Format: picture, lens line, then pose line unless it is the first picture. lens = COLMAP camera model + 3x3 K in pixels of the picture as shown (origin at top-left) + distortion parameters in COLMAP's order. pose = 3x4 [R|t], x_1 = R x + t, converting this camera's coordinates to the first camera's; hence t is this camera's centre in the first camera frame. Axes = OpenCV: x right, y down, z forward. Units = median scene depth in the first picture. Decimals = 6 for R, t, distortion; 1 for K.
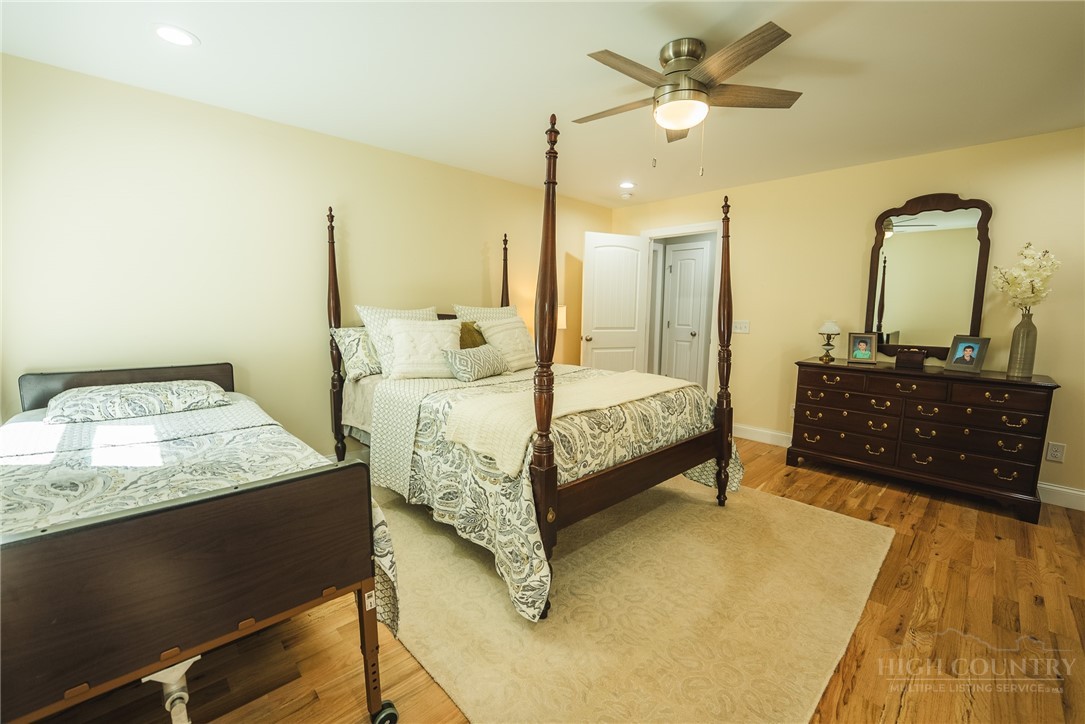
lens RADIAL K [[445.1, 0, 540.5], [0, 445.1, 378.9], [0, 0, 1]] dist [-0.031721, 0.004879]
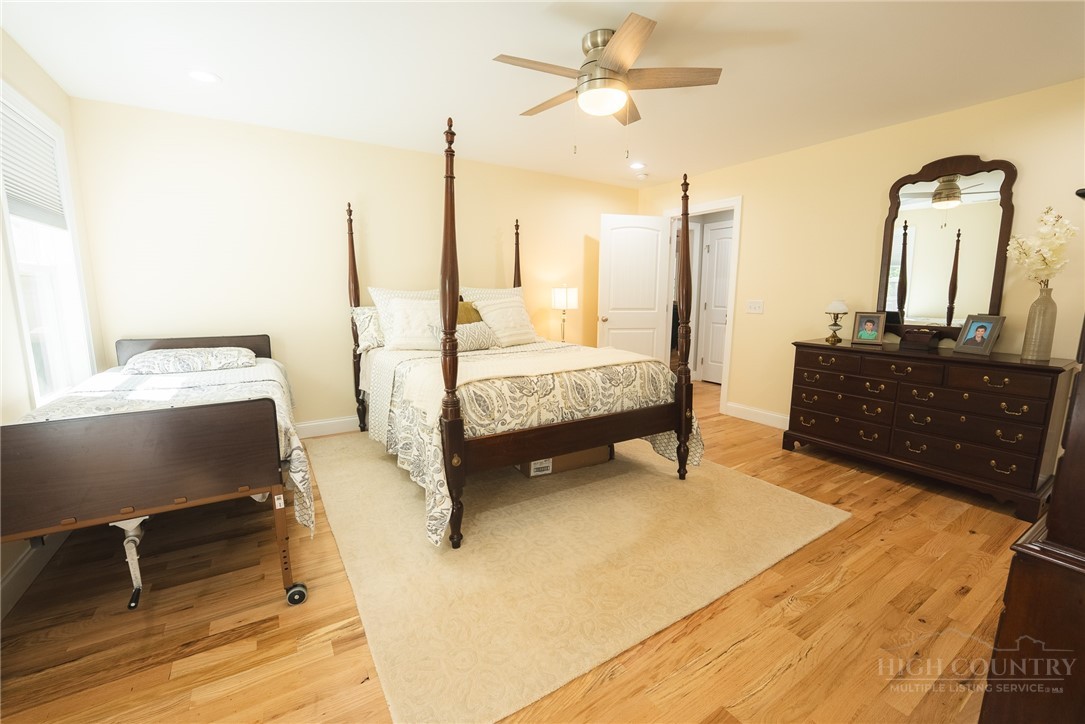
lens RADIAL K [[445.1, 0, 542.7], [0, 445.1, 380.6], [0, 0, 1]] dist [-0.031721, 0.004879]
pose [[0.980593, 0.029958, -0.193750, 0.317765], [-0.022947, 0.999002, 0.038332, 0.029124], [0.194705, -0.033142, 0.980302, -0.075437]]
